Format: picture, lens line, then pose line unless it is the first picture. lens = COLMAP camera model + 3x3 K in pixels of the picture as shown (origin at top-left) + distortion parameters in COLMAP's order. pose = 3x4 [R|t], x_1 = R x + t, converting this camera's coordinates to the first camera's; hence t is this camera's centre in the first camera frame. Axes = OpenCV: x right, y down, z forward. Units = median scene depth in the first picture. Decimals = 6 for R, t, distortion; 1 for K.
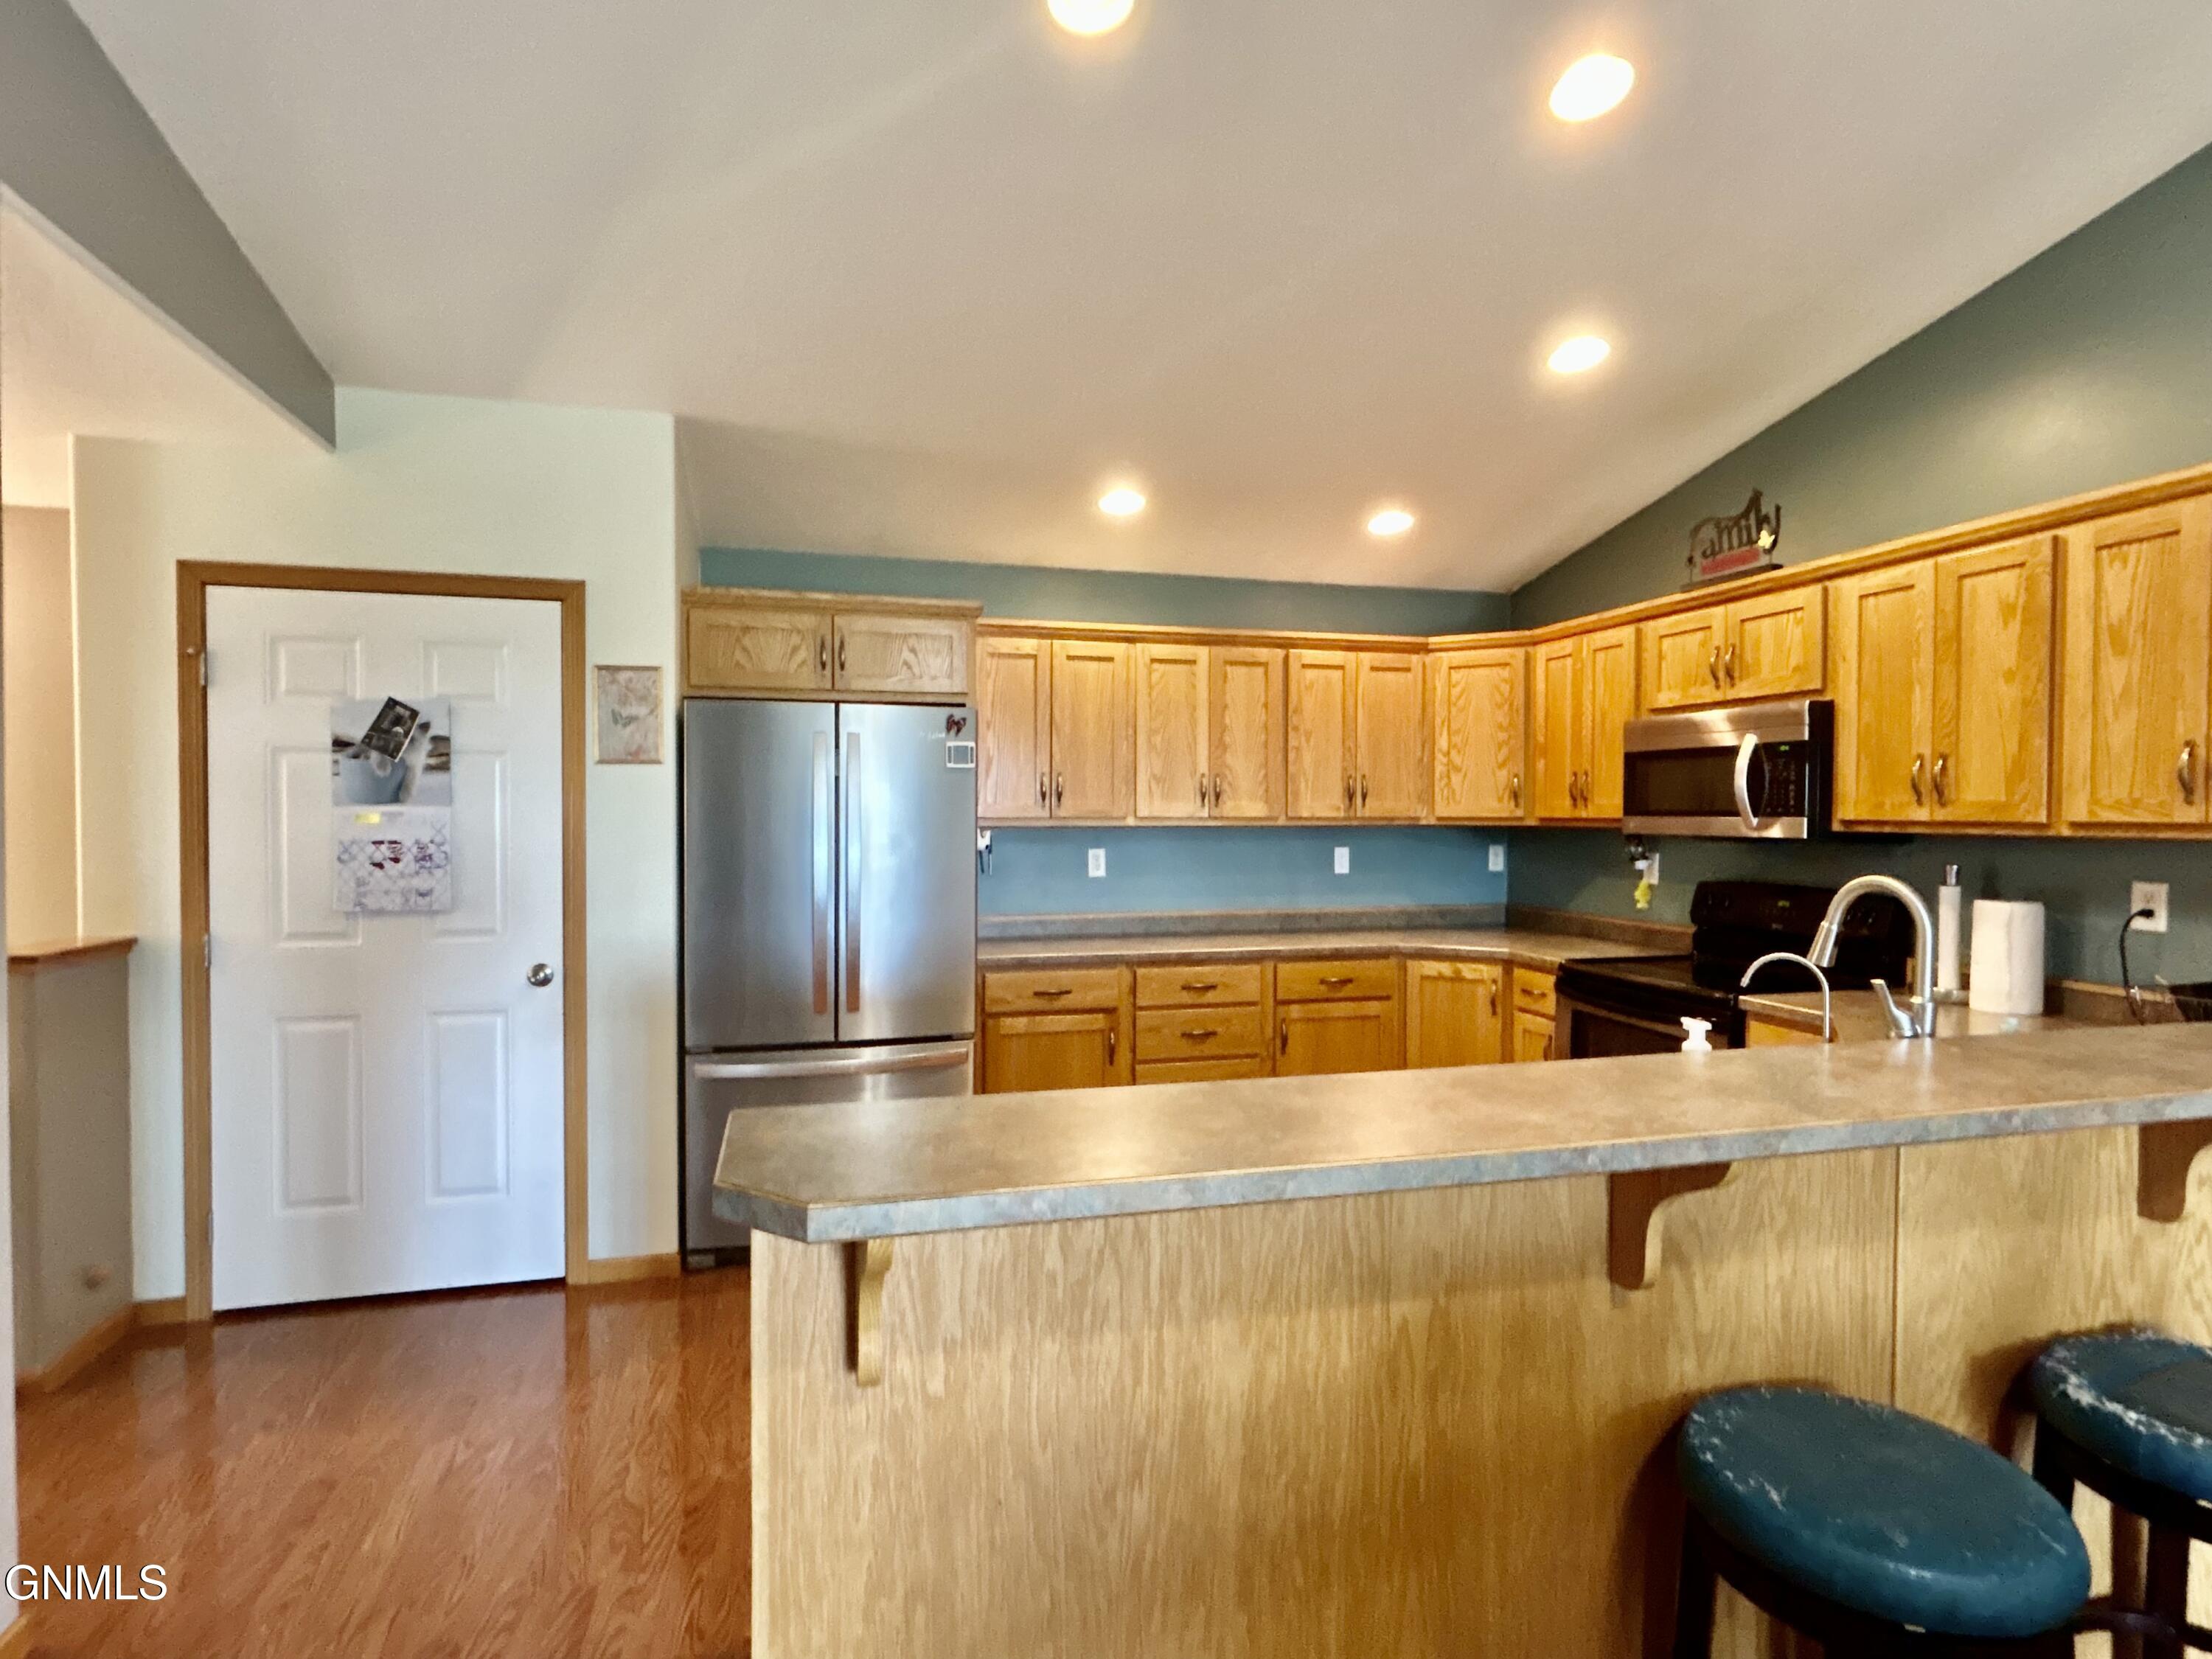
lens RADIAL K [[1101.8, 0, 1106.0], [0, 1101.8, 829.5], [0, 0, 1]] dist [-0.027607, 0.000254]
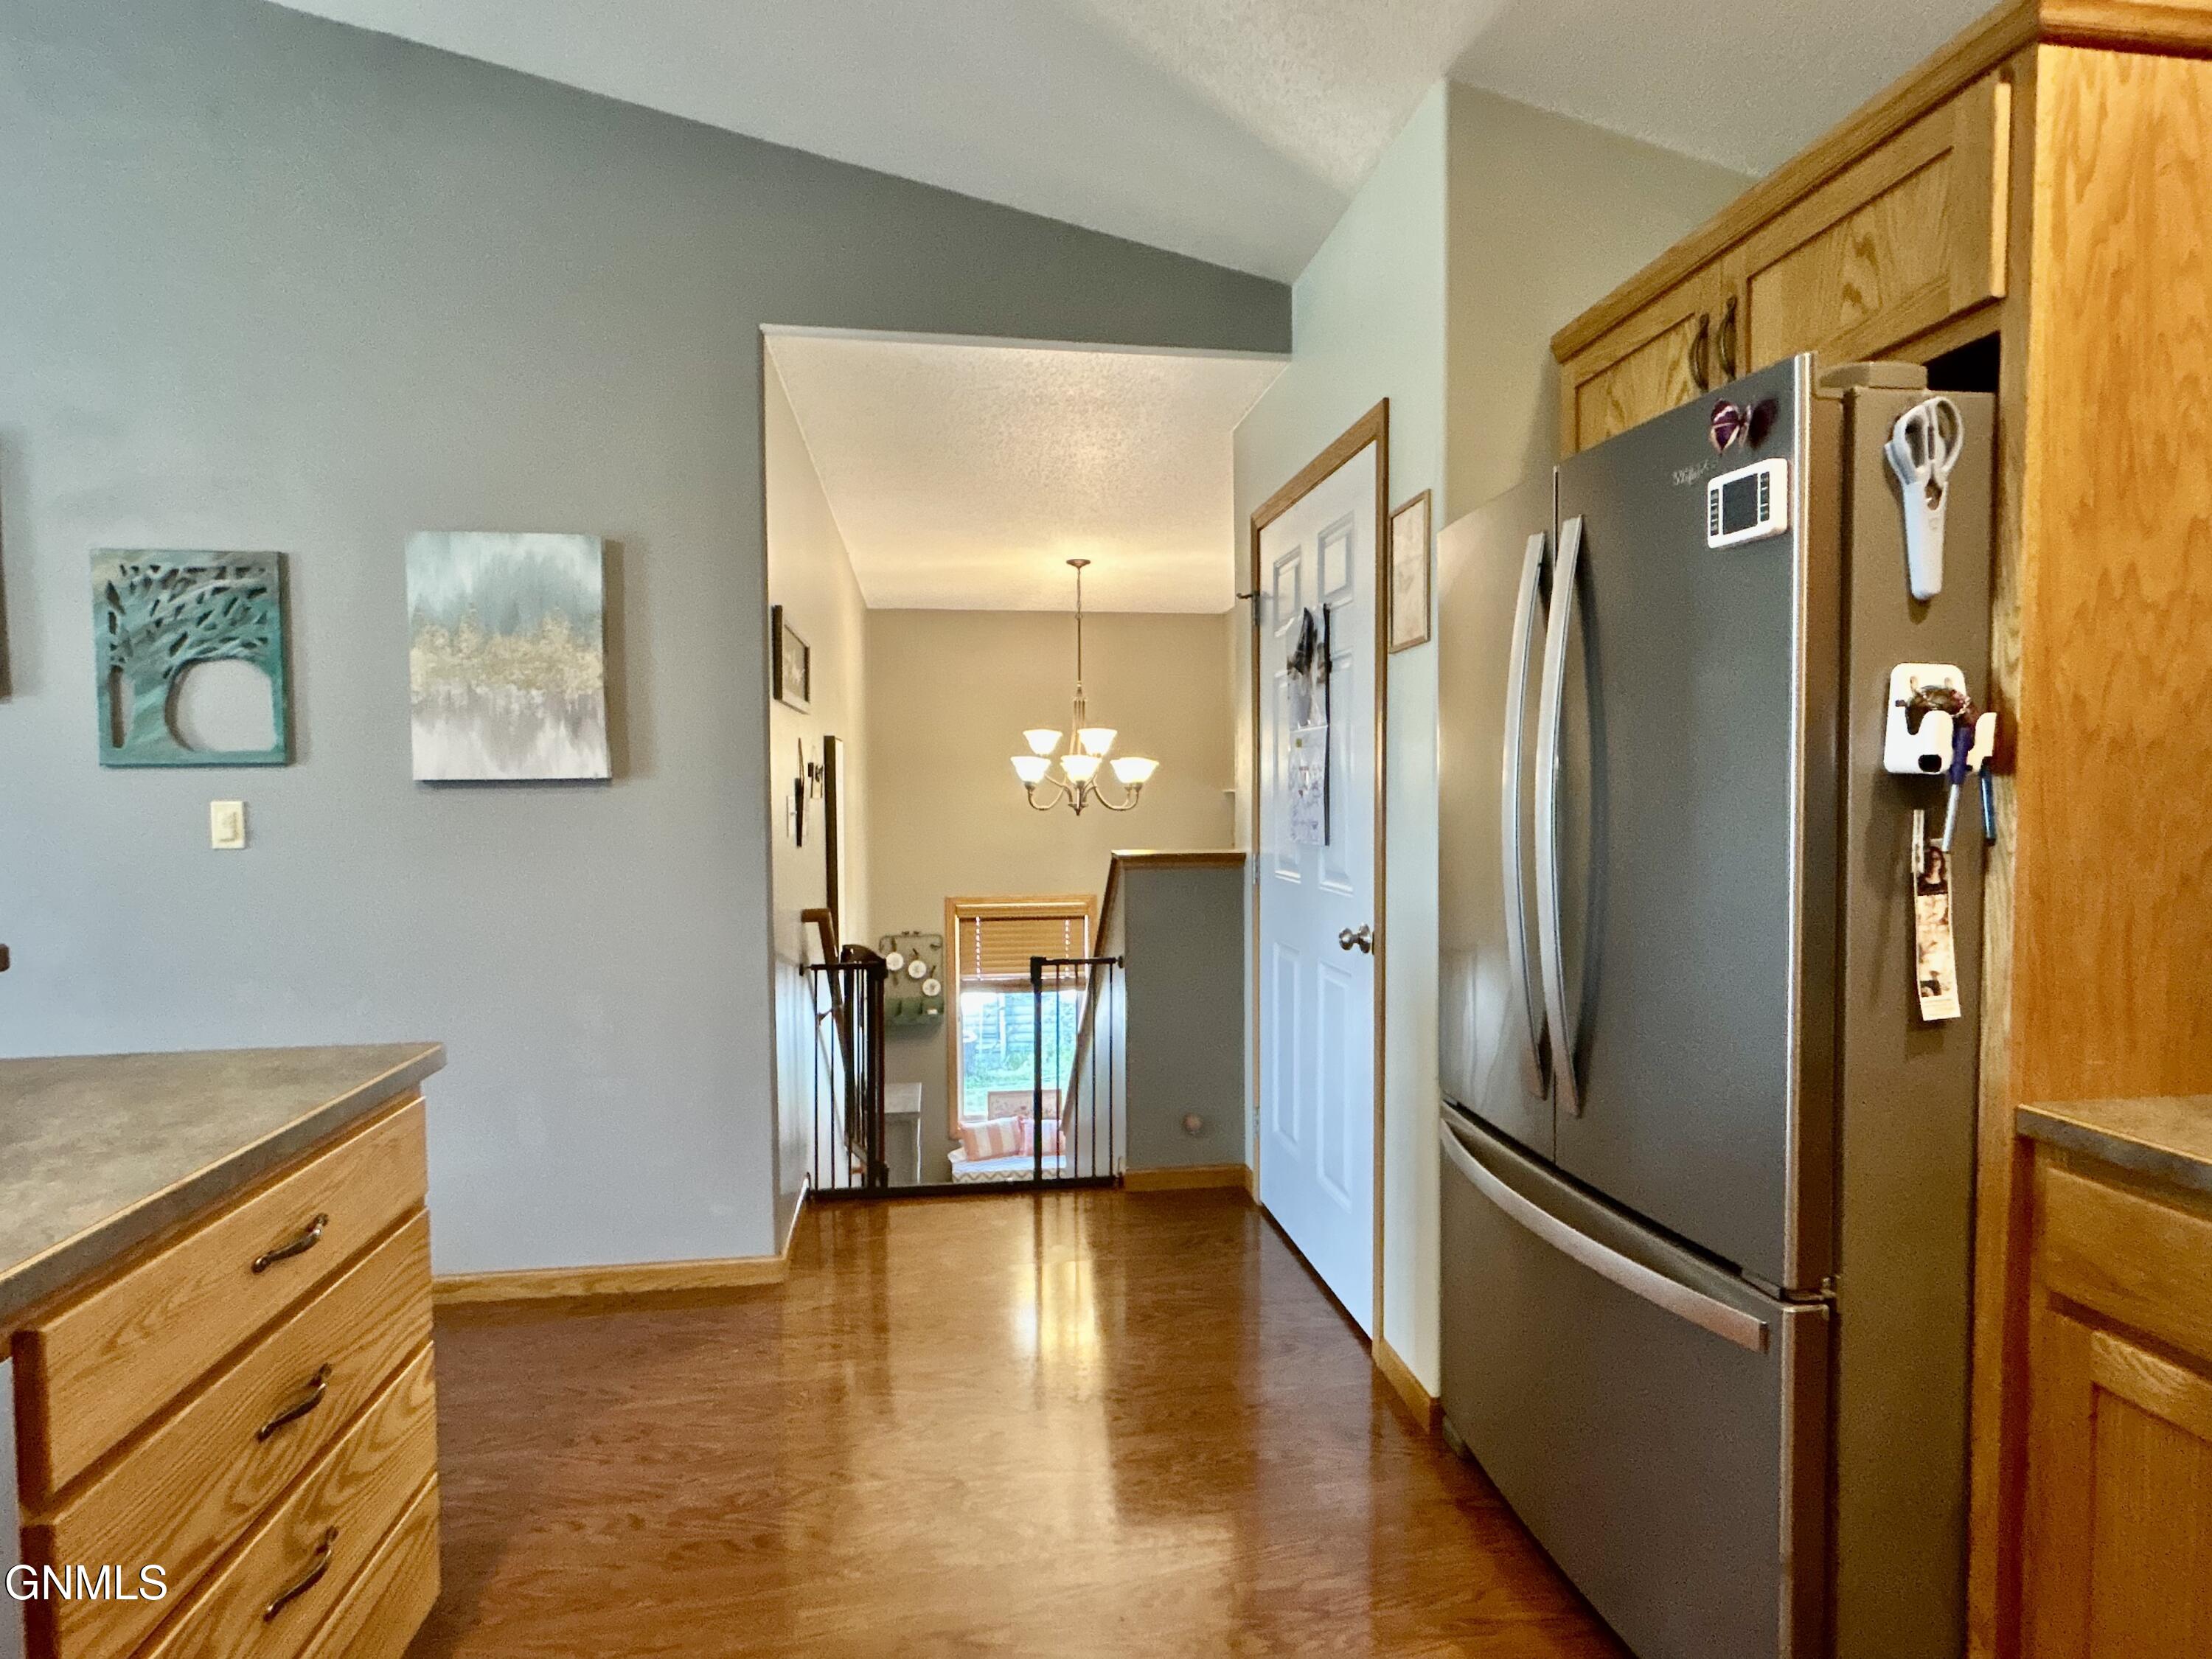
lens RADIAL K [[1101.8, 0, 1106.0], [0, 1101.8, 829.5], [0, 0, 1]] dist [-0.027607, 0.000254]
pose [[-0.118580, 0.036280, -0.992281, 0.242135], [-0.005644, 0.999291, 0.037211, 0.026388], [0.992928, 0.010013, -0.118291, 0.819290]]
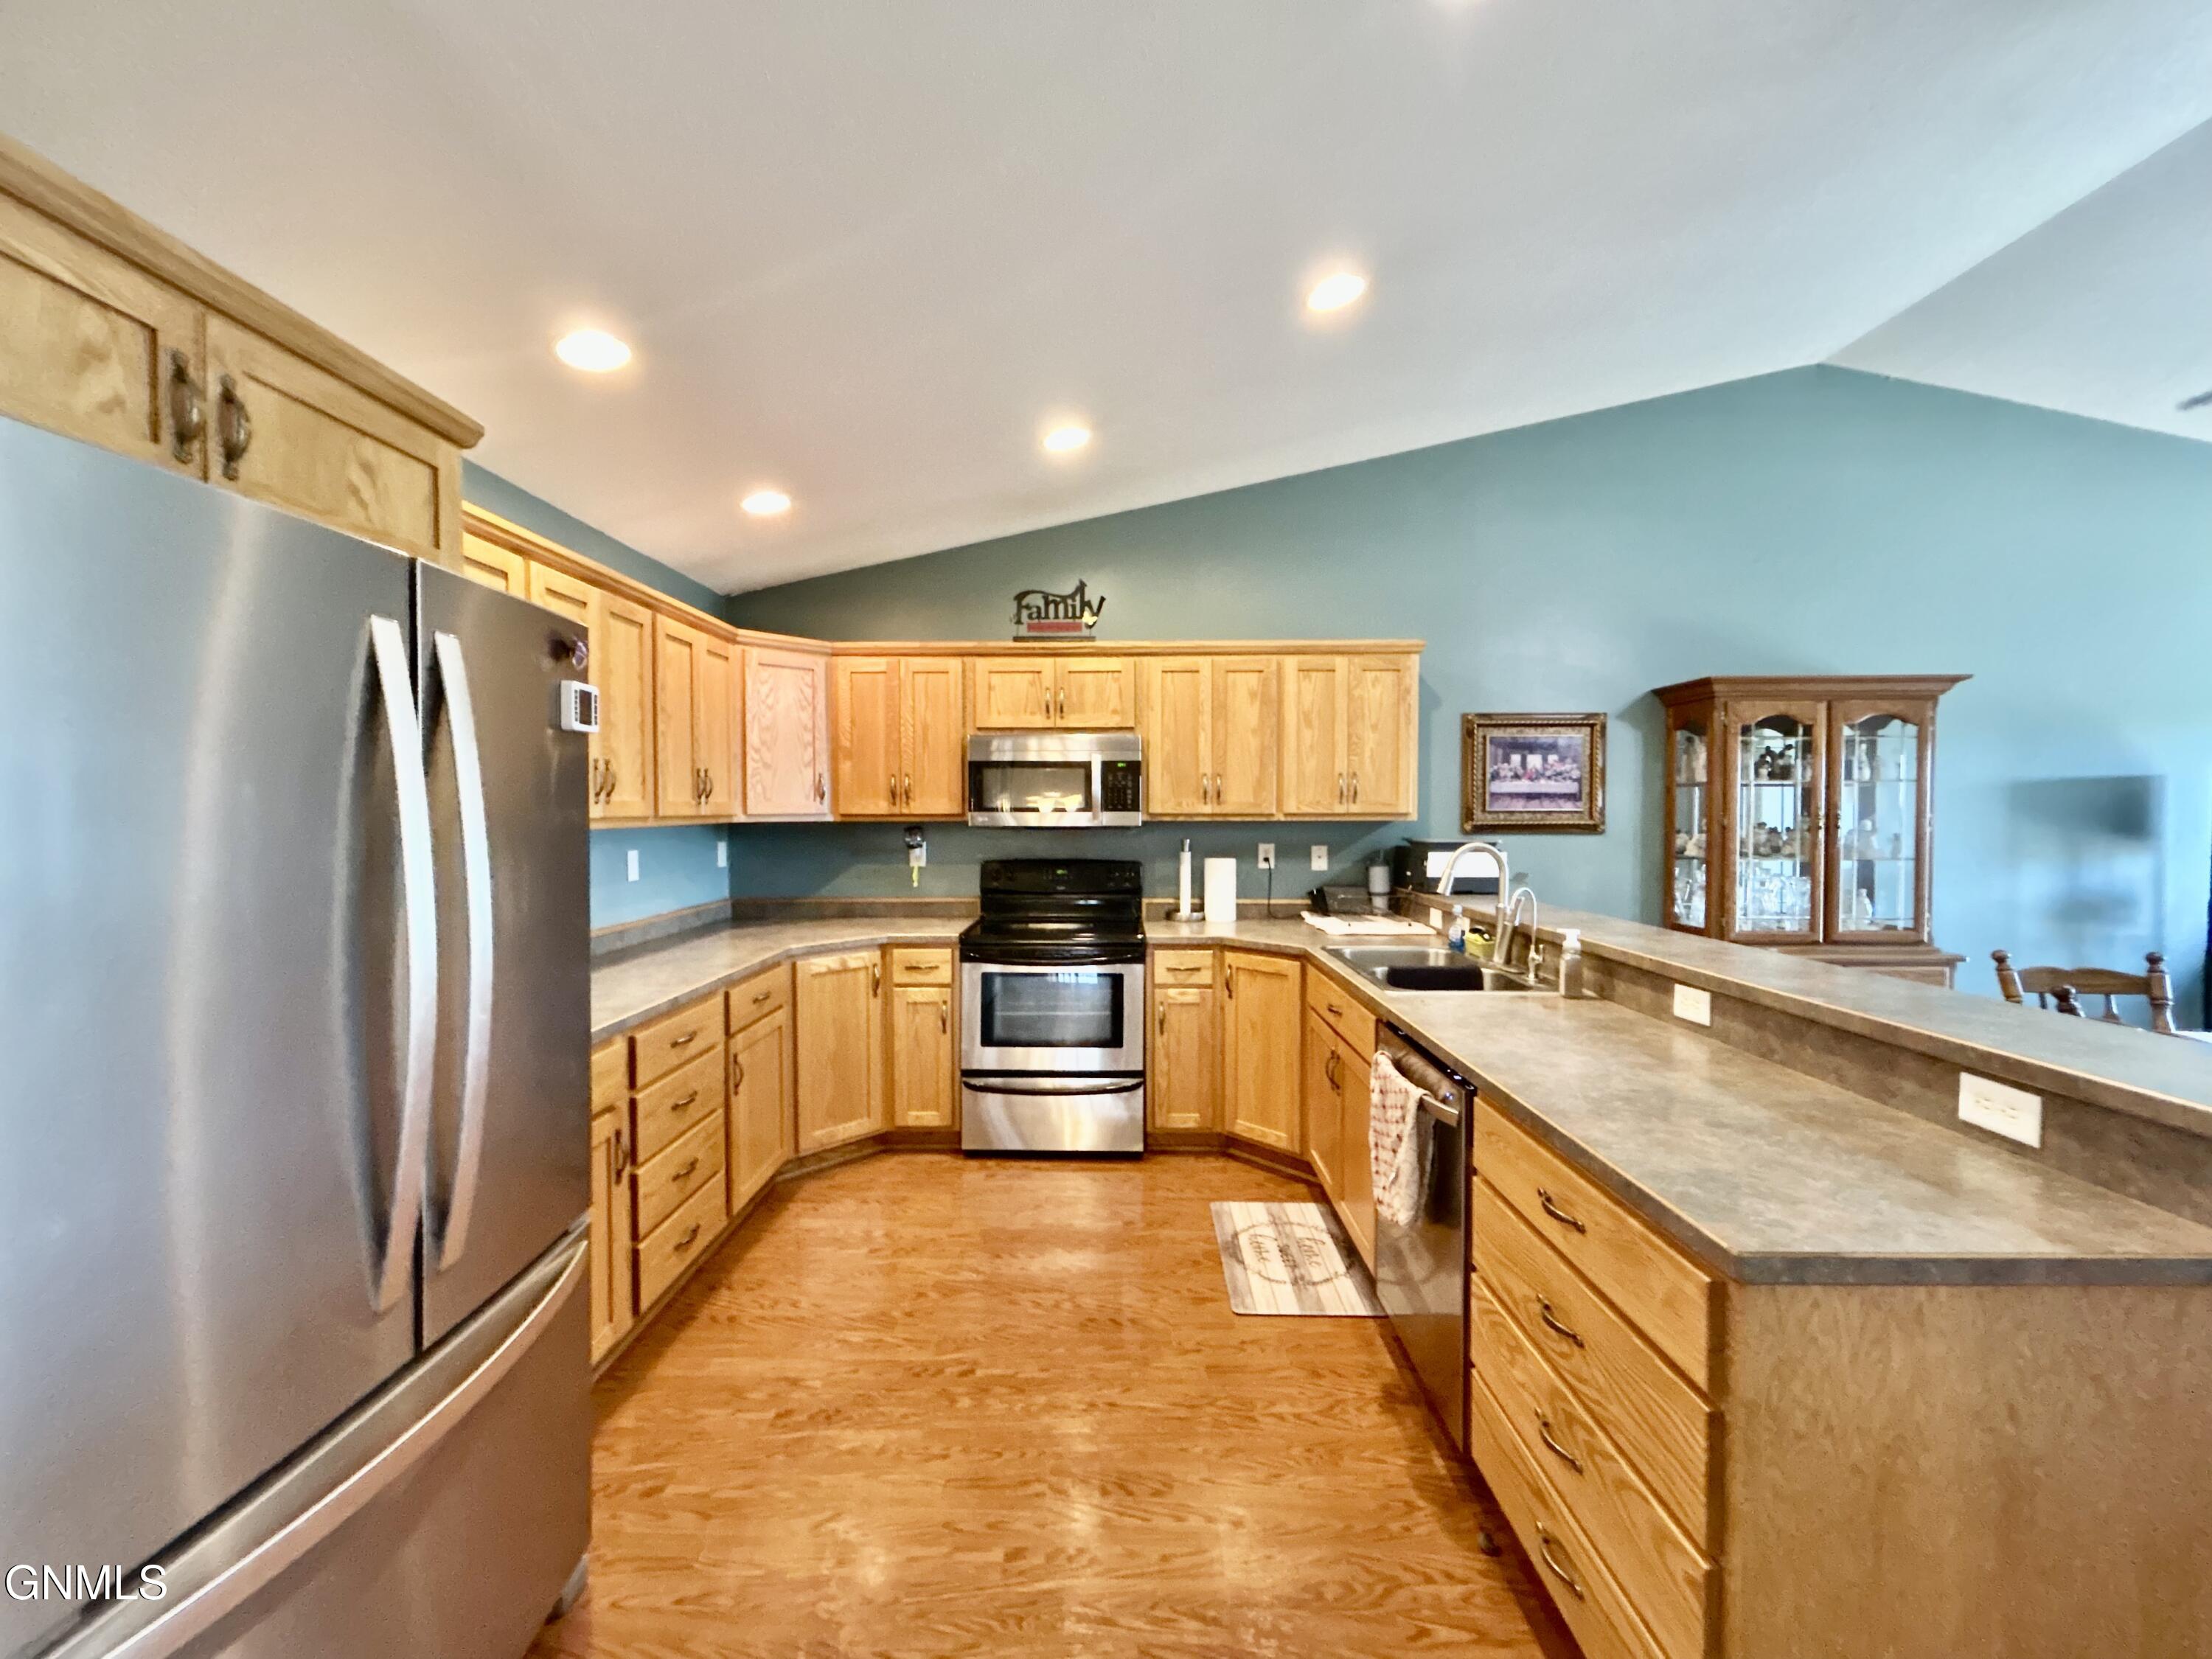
lens RADIAL K [[875.4, 0, 1106.0], [0, 875.4, 829.5], [0, 0, 1]] dist [0.000705, -0.007446]
pose [[0.275724, -0.024201, 0.960932, -0.469325], [0.017943, 0.999638, 0.020028, -0.010053], [-0.961069, 0.011720, 0.276059, 0.618895]]
